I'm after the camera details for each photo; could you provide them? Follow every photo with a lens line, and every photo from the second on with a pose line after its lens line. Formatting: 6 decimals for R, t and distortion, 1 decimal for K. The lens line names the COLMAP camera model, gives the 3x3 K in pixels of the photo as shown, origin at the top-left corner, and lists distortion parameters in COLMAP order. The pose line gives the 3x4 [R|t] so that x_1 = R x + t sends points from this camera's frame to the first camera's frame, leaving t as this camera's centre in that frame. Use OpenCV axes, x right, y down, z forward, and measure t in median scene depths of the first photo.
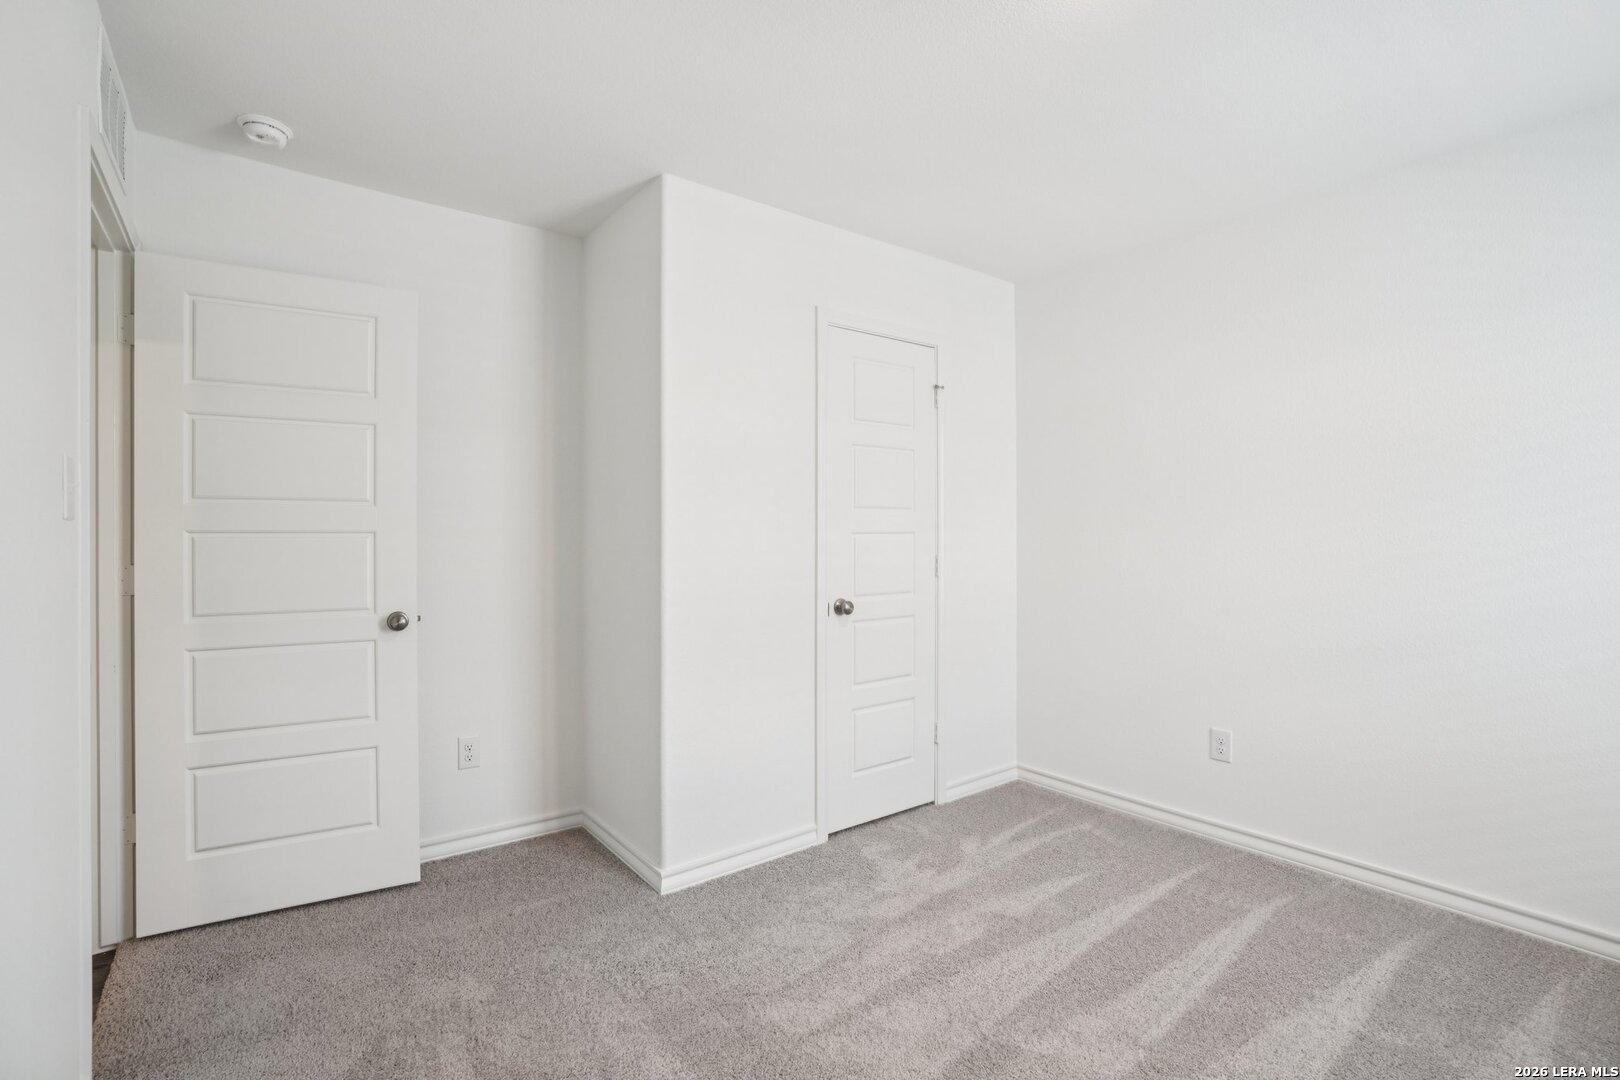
lens RADIAL K [[751.6, 0, 822.5], [0, 751.6, 537.0], [0, 0, 1]] dist [-0.032254, 0.003503]
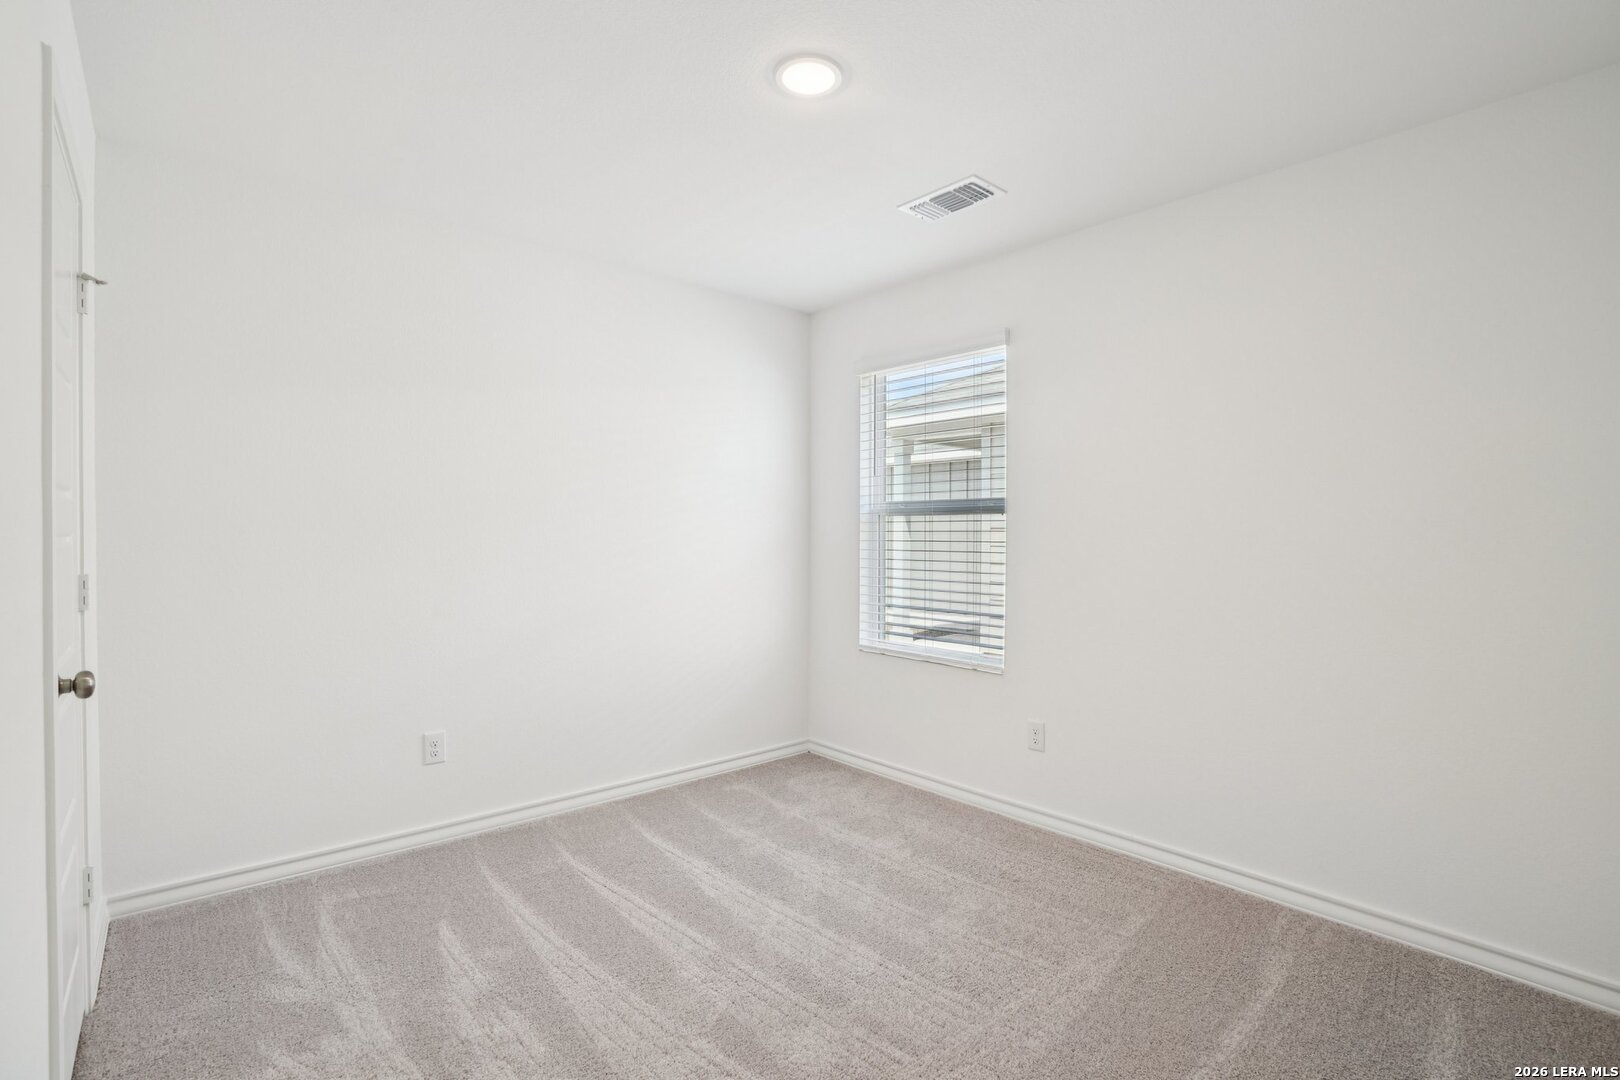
lens RADIAL K [[751.6, 0, 811.6], [0, 751.6, 544.9], [0, 0, 1]] dist [-0.032254, 0.003503]
pose [[-0.061067, -0.016627, 0.997995, -0.513330], [-0.007642, 0.999840, 0.016190, -0.014582], [-0.998104, -0.006638, -0.061185, 0.578293]]
